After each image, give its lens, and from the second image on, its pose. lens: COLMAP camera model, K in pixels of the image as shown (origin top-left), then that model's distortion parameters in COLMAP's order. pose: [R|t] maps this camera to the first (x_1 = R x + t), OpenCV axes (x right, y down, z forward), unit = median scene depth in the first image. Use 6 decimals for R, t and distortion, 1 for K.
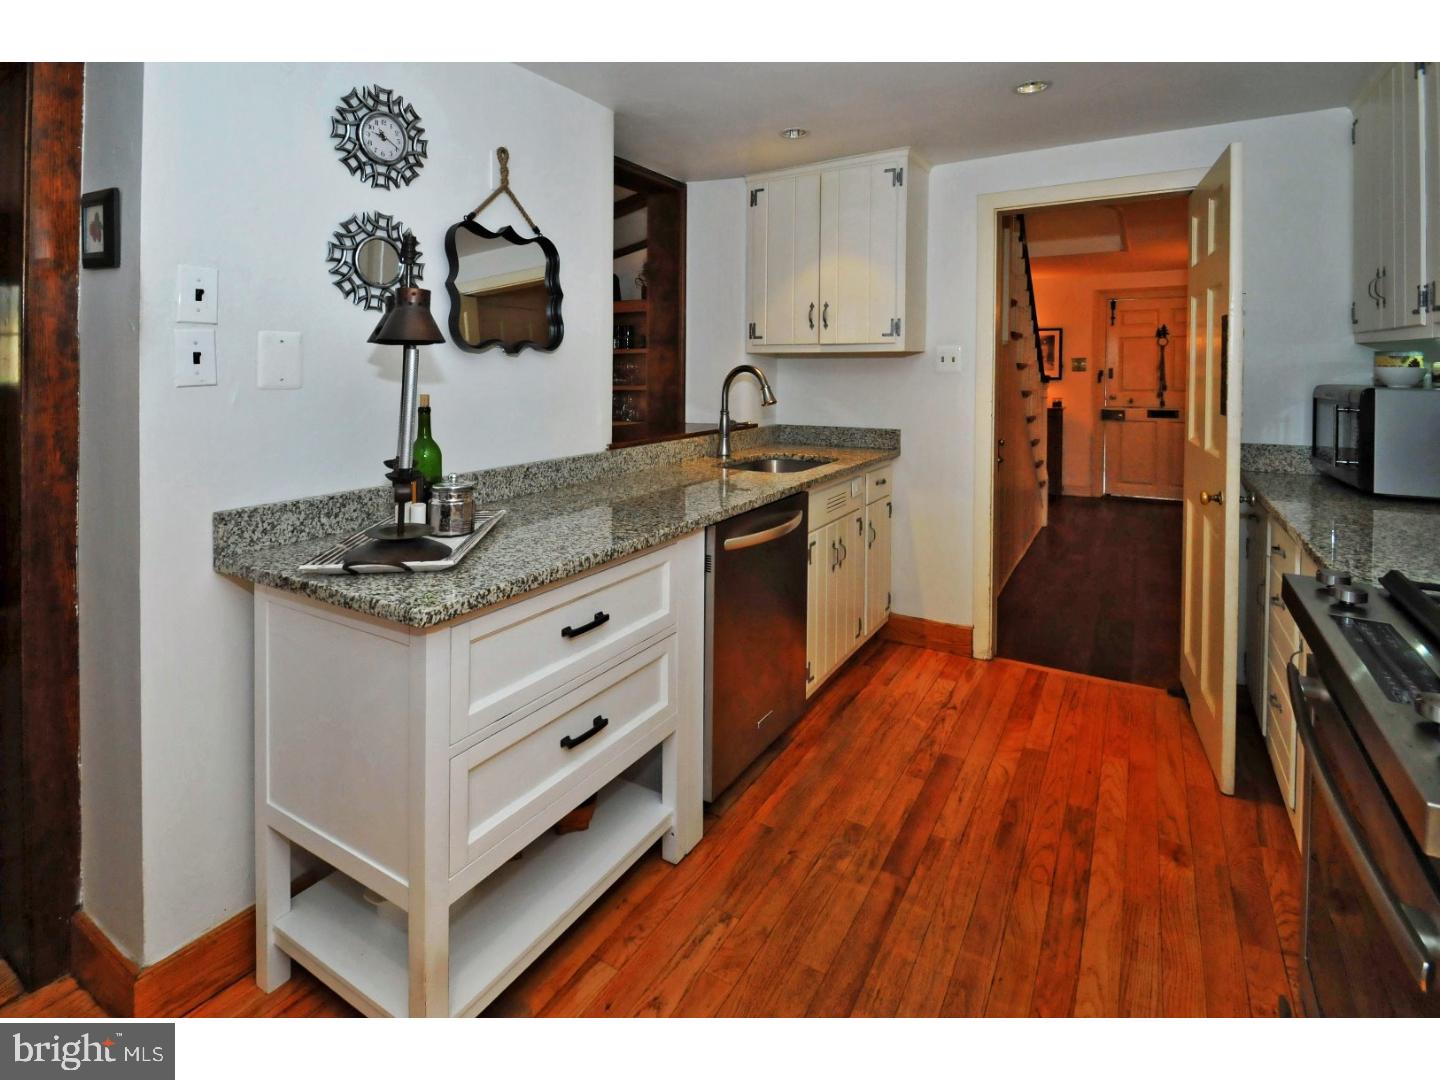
lens RADIAL K [[684.7, 0, 725.6], [0, 684.7, 498.8], [0, 0, 1]] dist [0.000897, -0.000306]
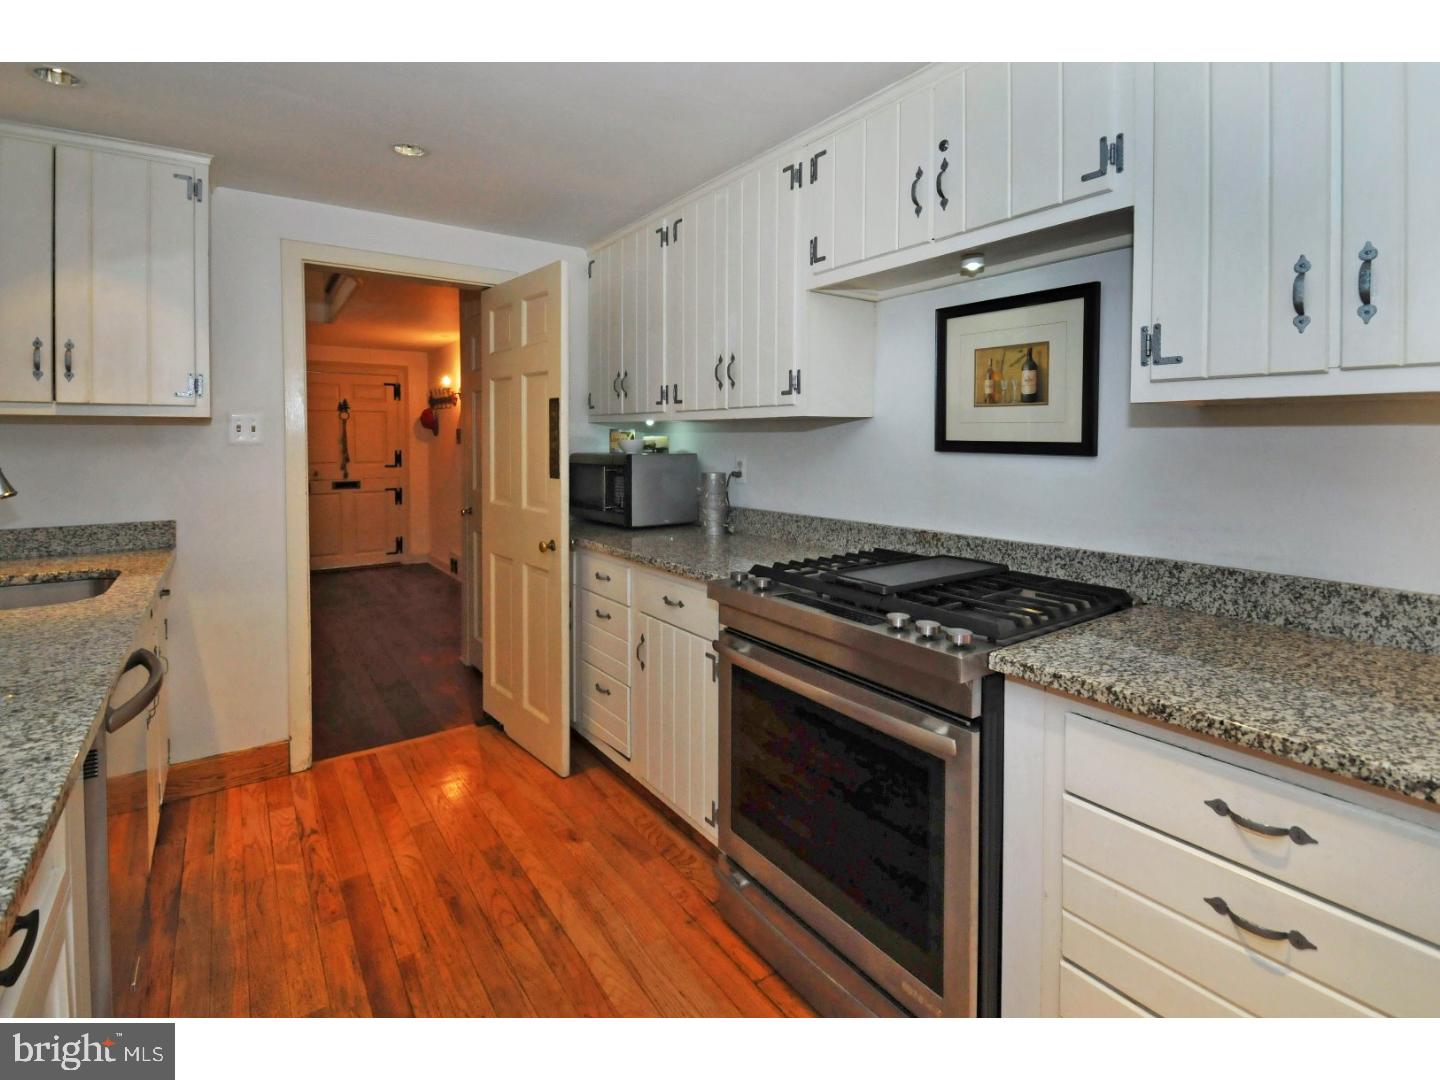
lens RADIAL K [[678.9, 0, 722.3], [0, 678.9, 566.9], [0, 0, 1]] dist [0.001826, -0.012346]
pose [[0.393773, -0.163829, 0.904490, -0.228049], [0.170230, 0.979966, 0.103389, -0.029524], [-0.903308, 0.113260, 0.413773, 0.177258]]
